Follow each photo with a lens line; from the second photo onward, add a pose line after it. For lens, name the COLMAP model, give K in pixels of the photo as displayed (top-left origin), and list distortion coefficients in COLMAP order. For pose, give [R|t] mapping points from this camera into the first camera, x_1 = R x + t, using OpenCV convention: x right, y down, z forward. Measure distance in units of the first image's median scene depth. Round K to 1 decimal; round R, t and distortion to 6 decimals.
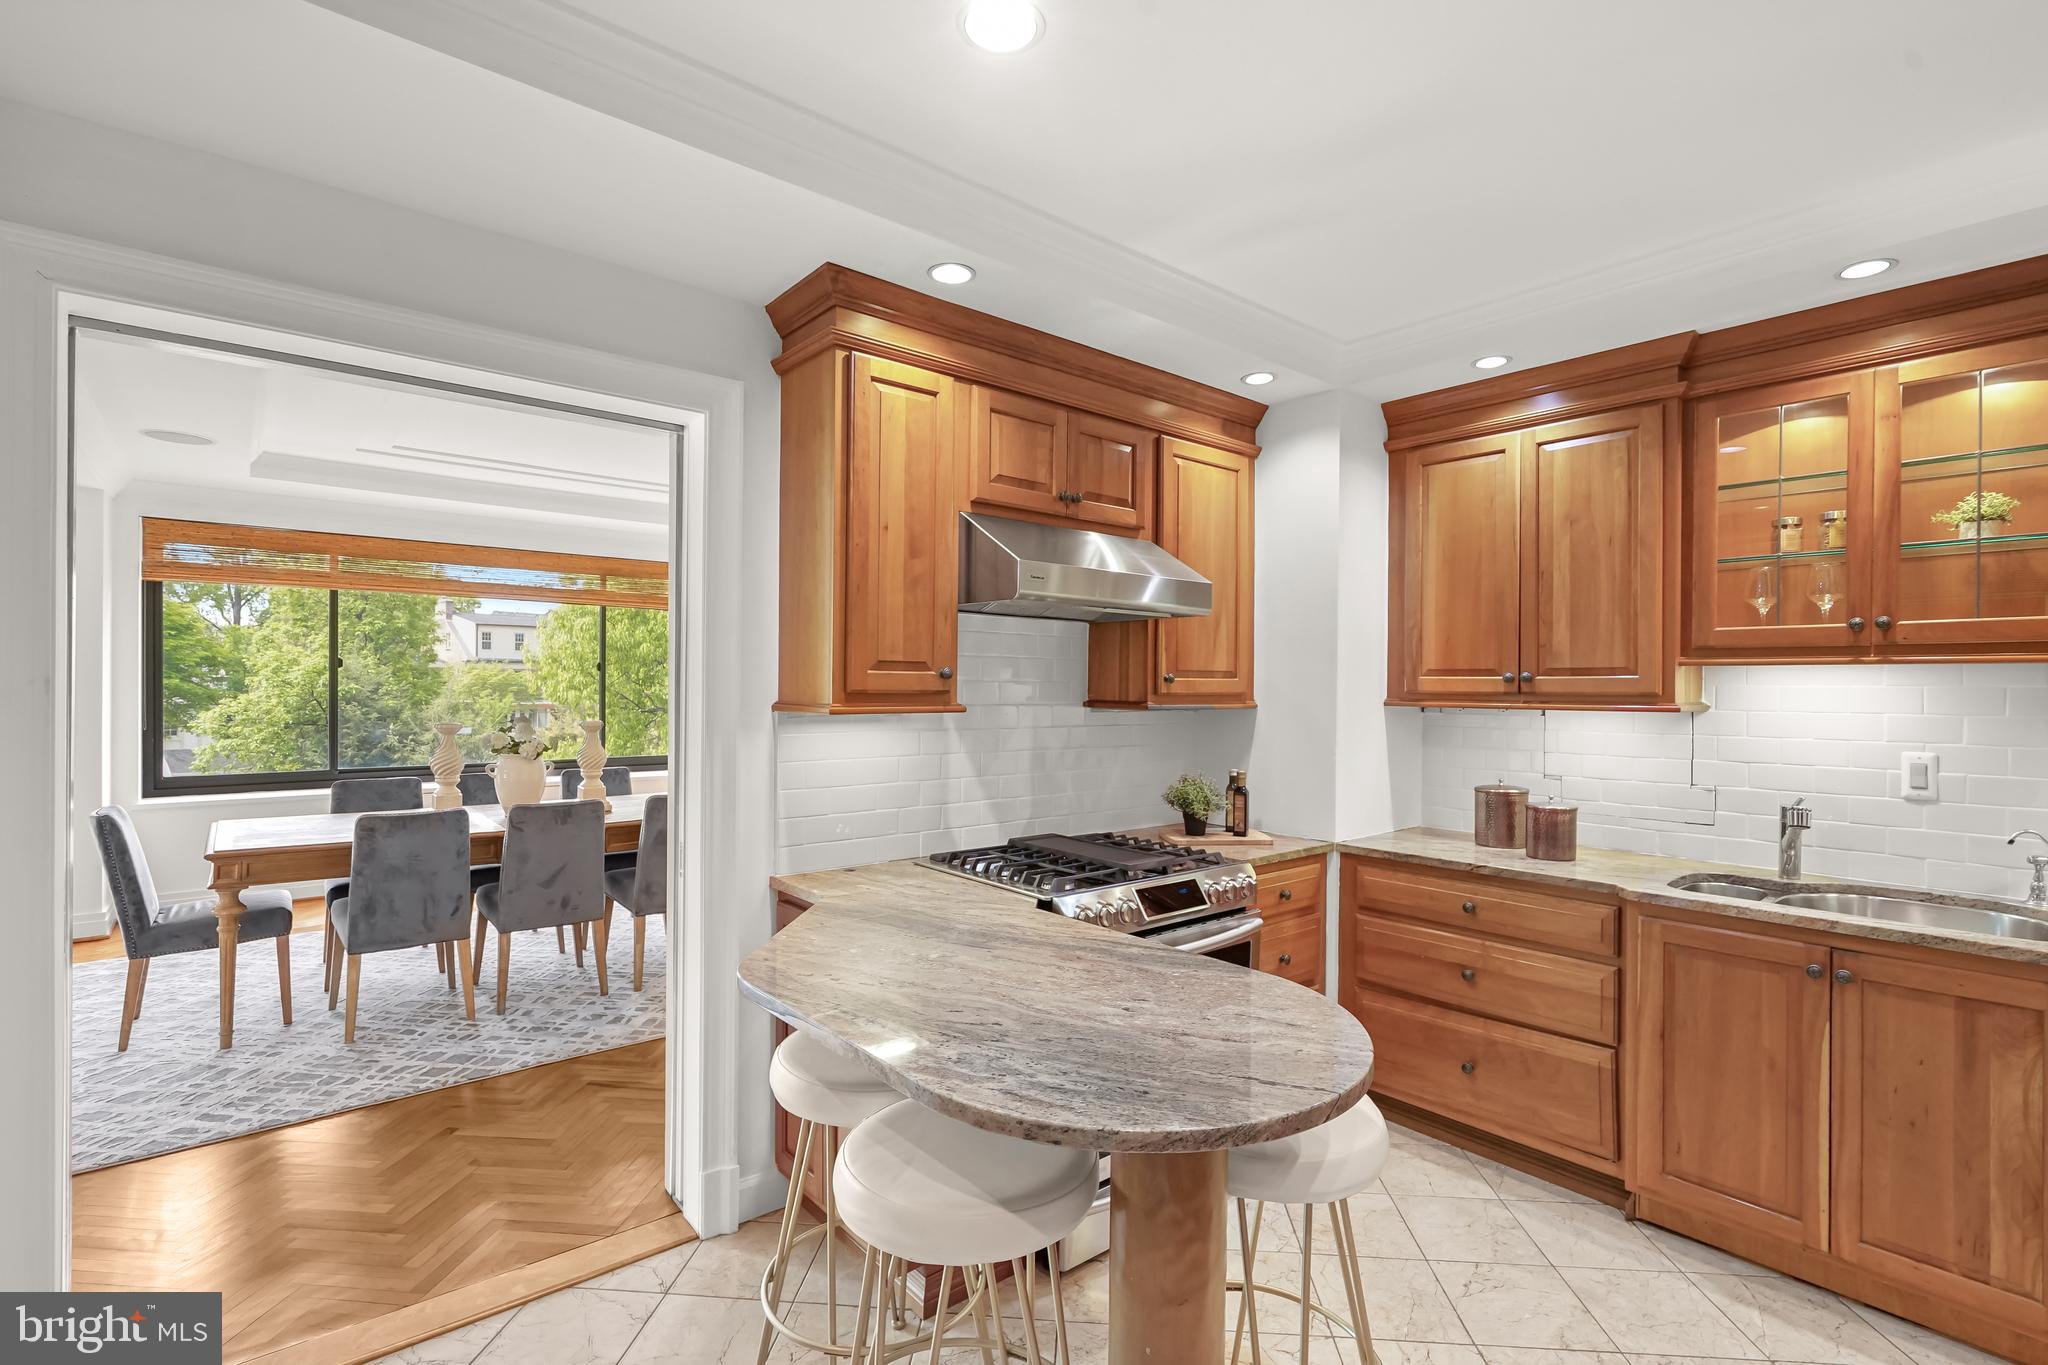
lens RADIAL K [[943.7, 0, 1016.8], [0, 943.7, 680.6], [0, 0, 1]] dist [-0.000752, -0.000234]
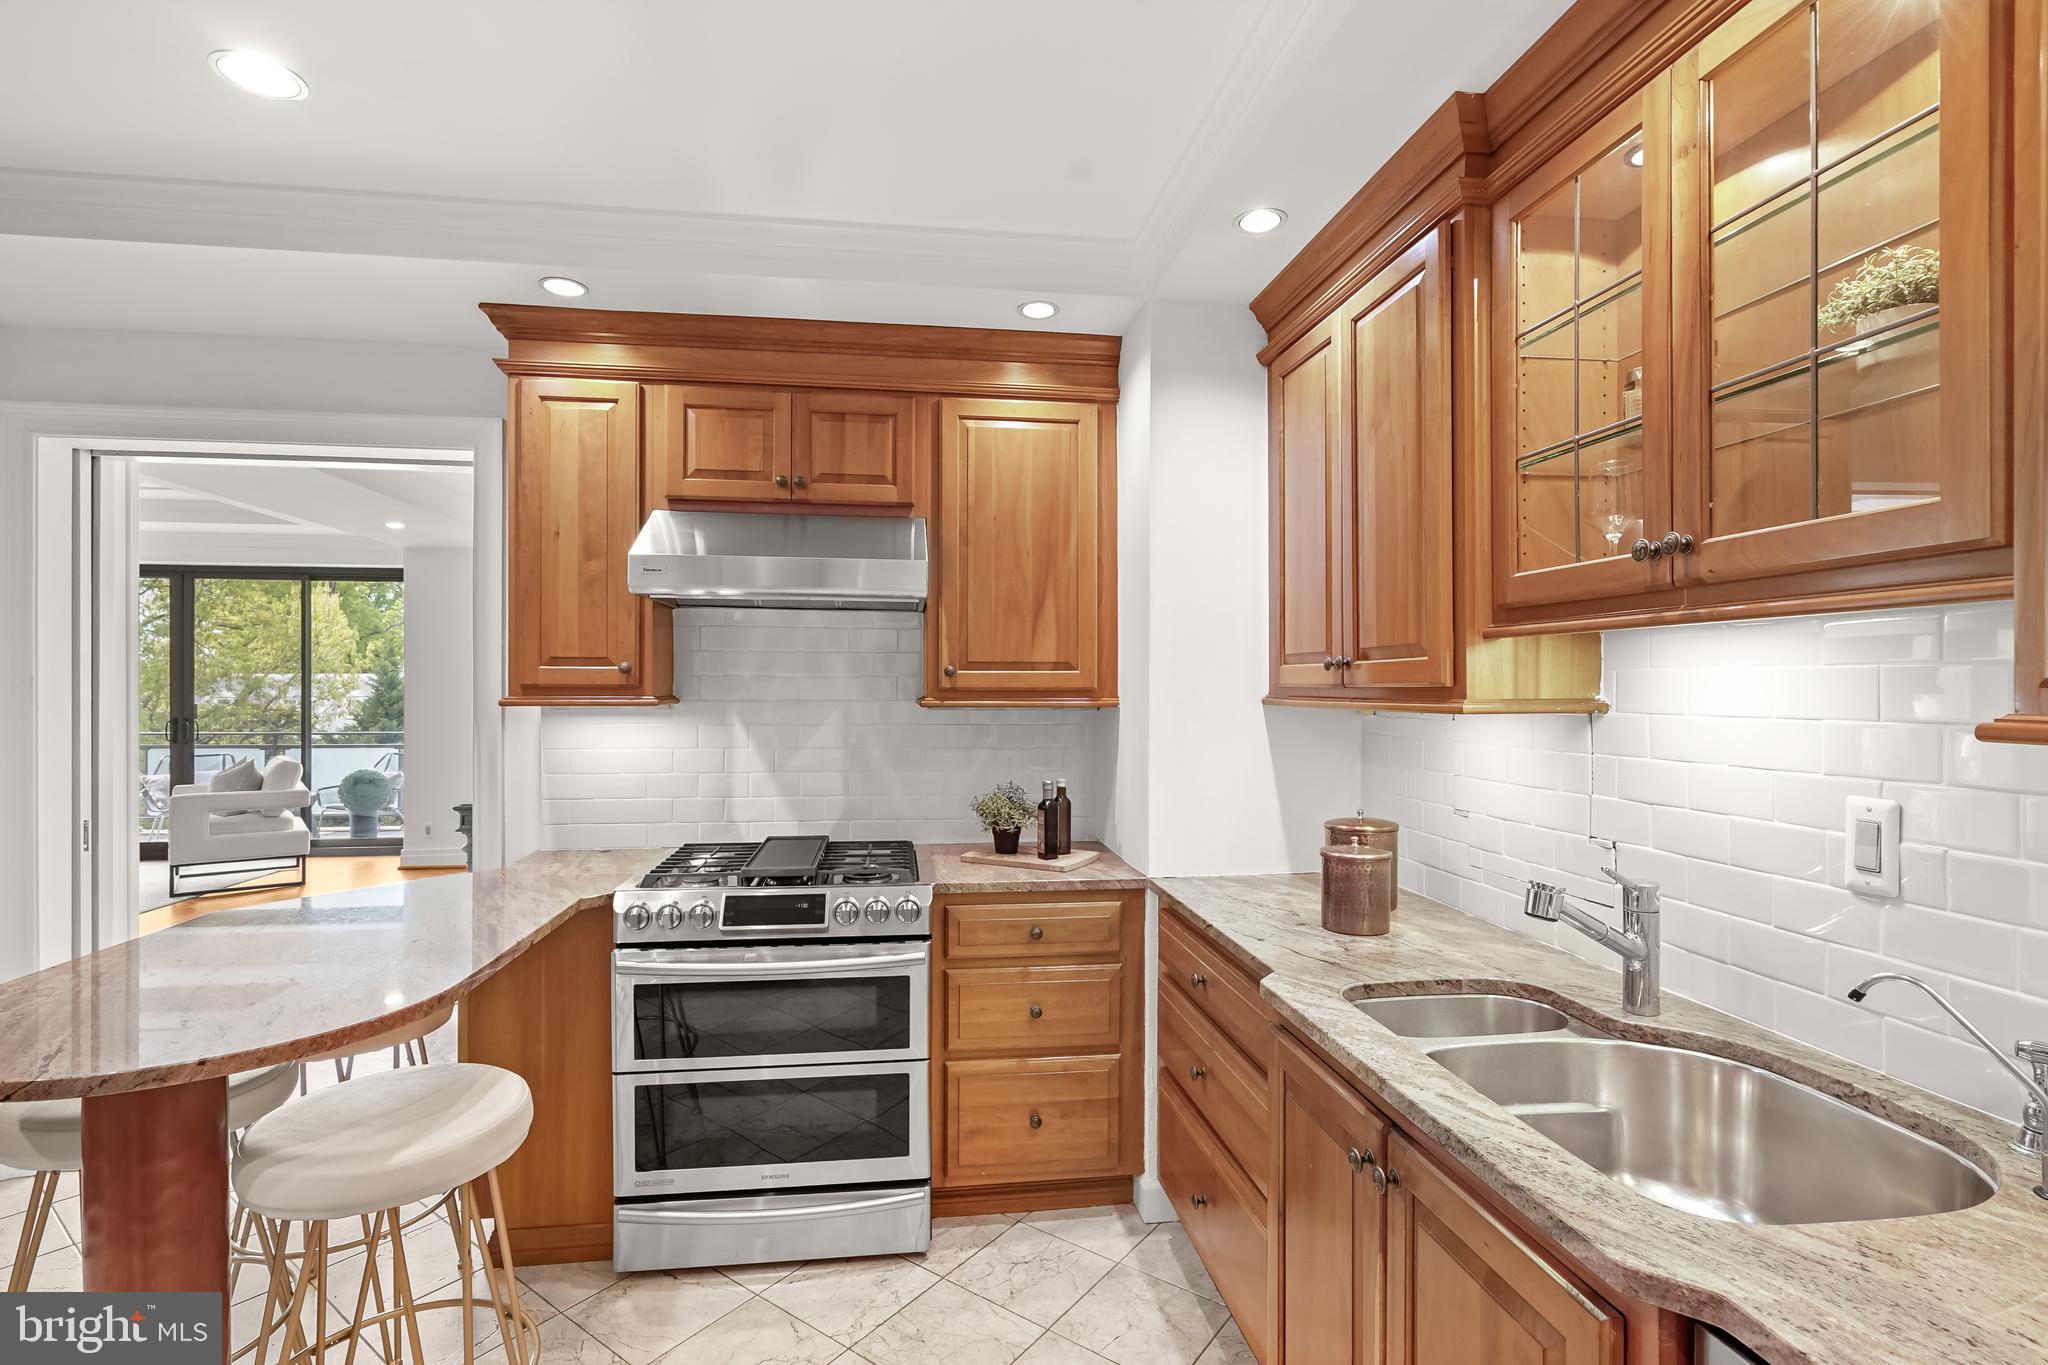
lens RADIAL K [[959.9, 0, 1024.0], [0, 959.9, 682.5], [0, 0, 1]] dist [-0.001138, -0.000181]
pose [[0.844827, -0.007383, -0.534989, 0.764662], [0.005776, 0.999972, -0.004679, 0.013987], [0.535009, 0.000863, 0.844846, 0.303776]]
